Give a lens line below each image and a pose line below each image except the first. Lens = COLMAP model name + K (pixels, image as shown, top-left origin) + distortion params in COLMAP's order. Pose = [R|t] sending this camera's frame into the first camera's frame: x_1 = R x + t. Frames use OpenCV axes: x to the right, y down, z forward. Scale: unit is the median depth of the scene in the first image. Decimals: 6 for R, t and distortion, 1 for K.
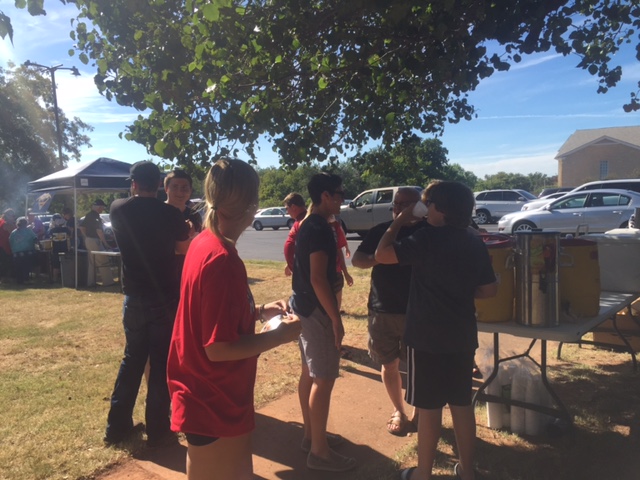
lens RADIAL K [[544.0, 0, 318.2], [0, 544.0, 231.2], [0, 0, 1]] dist [0.103206, -0.135185]
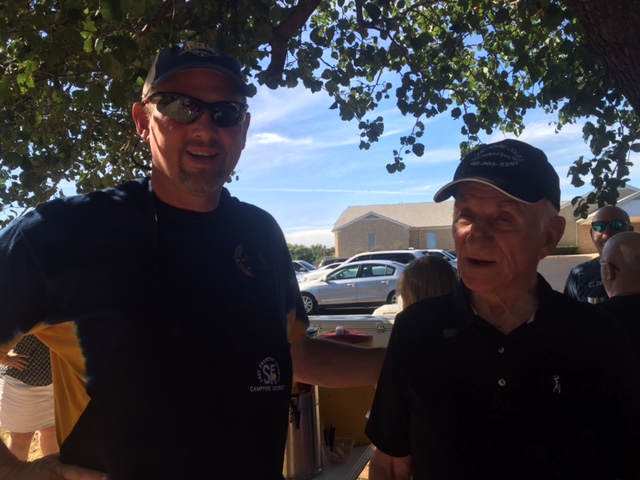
lens RADIAL K [[544.0, 0, 318.2], [0, 544.0, 231.2], [0, 0, 1]] dist [0.103206, -0.135185]
pose [[0.930493, 0.009138, 0.366195, 0.028711], [0.038343, 0.991767, -0.122177, -0.005668], [-0.364296, 0.127726, 0.922483, 0.053925]]
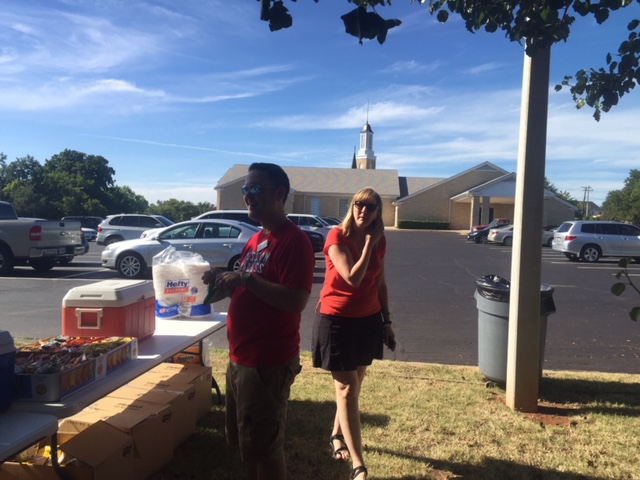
lens RADIAL K [[539.0, 0, 320.0], [0, 539.0, 240.0], [0, 0, 1]] dist [0.114207, -0.136461]
pose [[0.839201, 0.035370, 0.542671, 0.120990], [-0.018859, 0.999175, -0.035959, -0.009066], [-0.543495, 0.019943, 0.839176, 0.112709]]
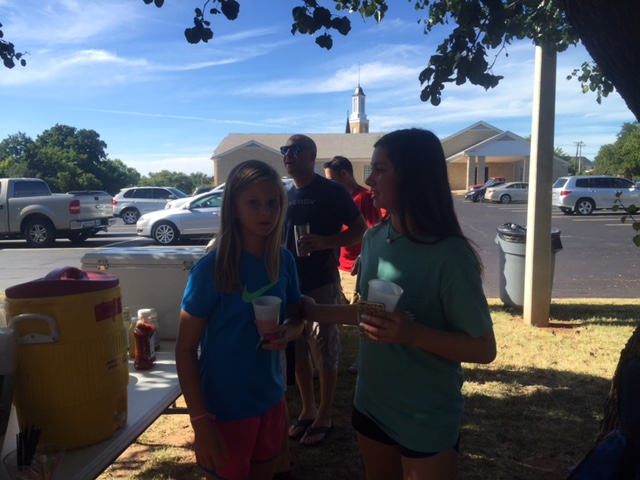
lens RADIAL K [[544.0, 0, 318.2], [0, 544.0, 231.2], [0, 0, 1]] dist [0.103206, -0.135185]
pose [[0.833057, -0.023161, 0.552703, 0.064888], [0.021210, 0.999726, 0.009924, -0.004208], [-0.552781, 0.003455, 0.833319, 0.084595]]
